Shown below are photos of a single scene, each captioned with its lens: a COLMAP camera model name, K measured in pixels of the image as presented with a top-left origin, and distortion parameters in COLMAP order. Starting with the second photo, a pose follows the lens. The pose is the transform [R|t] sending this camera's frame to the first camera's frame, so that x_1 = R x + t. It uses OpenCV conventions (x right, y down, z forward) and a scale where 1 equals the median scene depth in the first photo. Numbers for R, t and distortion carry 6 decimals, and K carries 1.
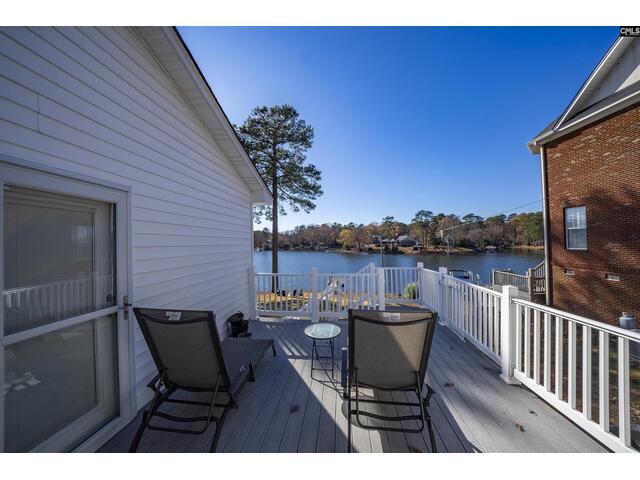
lens RADIAL K [[221.4, 0, 315.7], [0, 221.4, 240.2], [0, 0, 1]] dist [-0.025492, -0.000003]
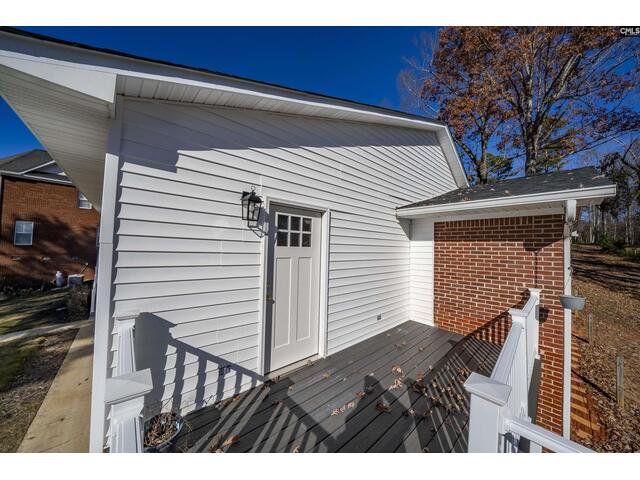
lens RADIAL K [[221.4, 0, 315.7], [0, 221.4, 240.2], [0, 0, 1]] dist [-0.025492, -0.000003]
pose [[-0.746177, 0.015848, 0.665559, -1.764454], [-0.020688, 0.998682, -0.046973, 0.037183], [-0.665426, -0.048819, -0.744865, 0.689069]]
